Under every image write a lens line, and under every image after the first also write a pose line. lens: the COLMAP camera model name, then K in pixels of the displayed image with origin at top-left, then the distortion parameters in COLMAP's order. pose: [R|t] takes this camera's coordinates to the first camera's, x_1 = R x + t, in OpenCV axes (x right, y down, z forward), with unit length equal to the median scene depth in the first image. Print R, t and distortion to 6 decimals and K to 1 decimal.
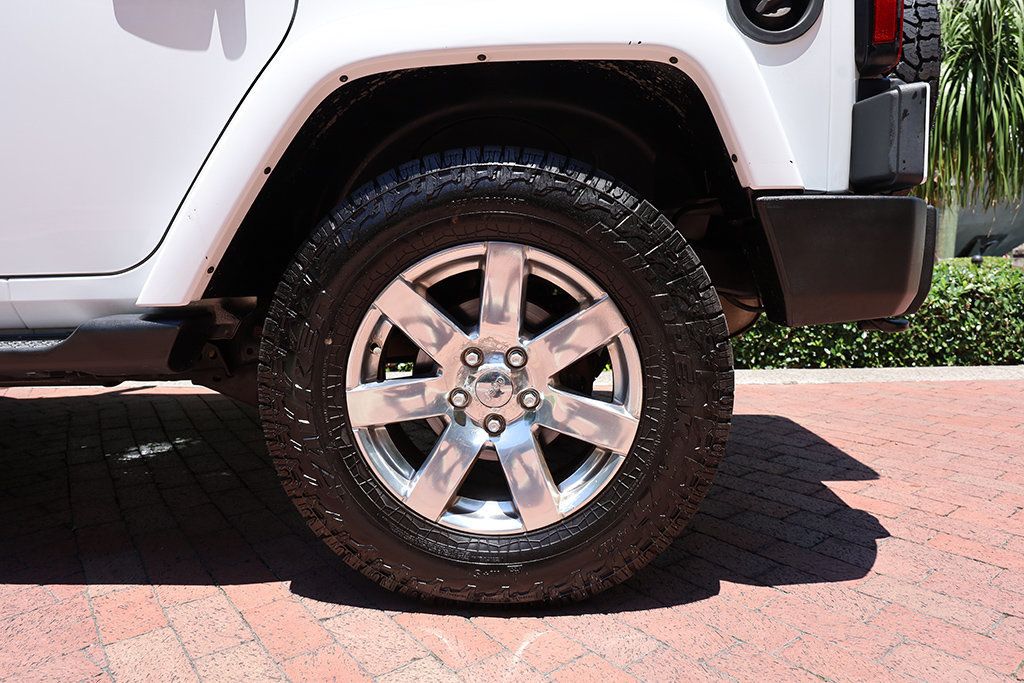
lens RADIAL K [[677.8, 0, 516.0], [0, 677.8, 337.1], [0, 0, 1]] dist [0.005651, 0.004683]
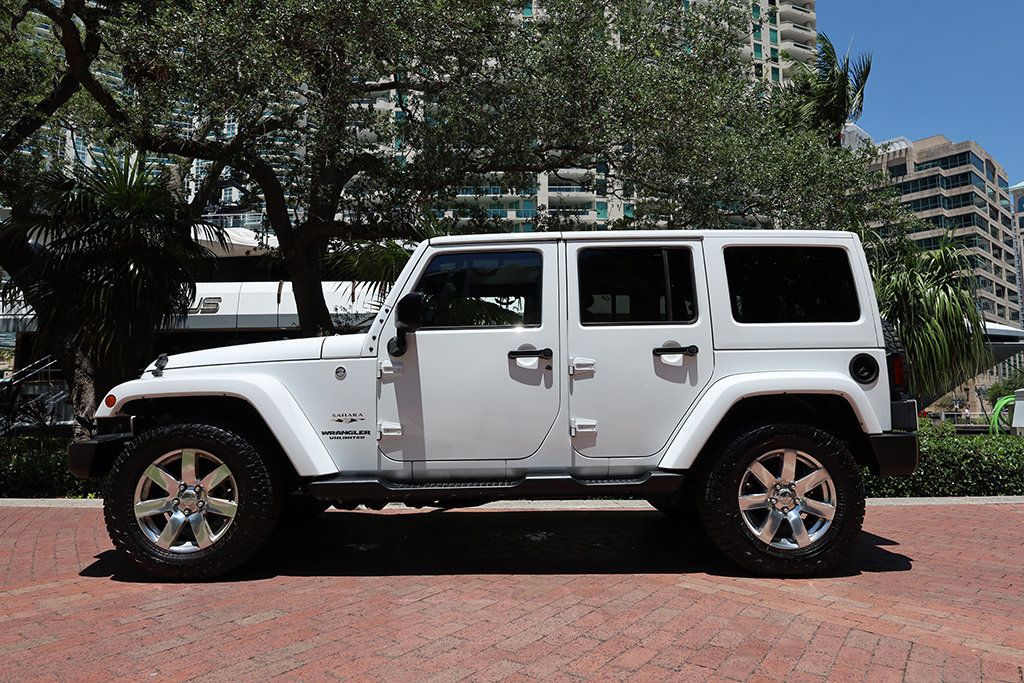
lens RADIAL K [[672.7, 0, 510.8], [0, 672.7, 339.3], [0, 0, 1]] dist [0.017892, 0.001985]
pose [[0.996690, 0.018280, 0.079216, -1.463453], [-0.002242, 0.980203, -0.197983, -0.014744], [-0.081267, 0.197150, 0.976999, -1.909754]]
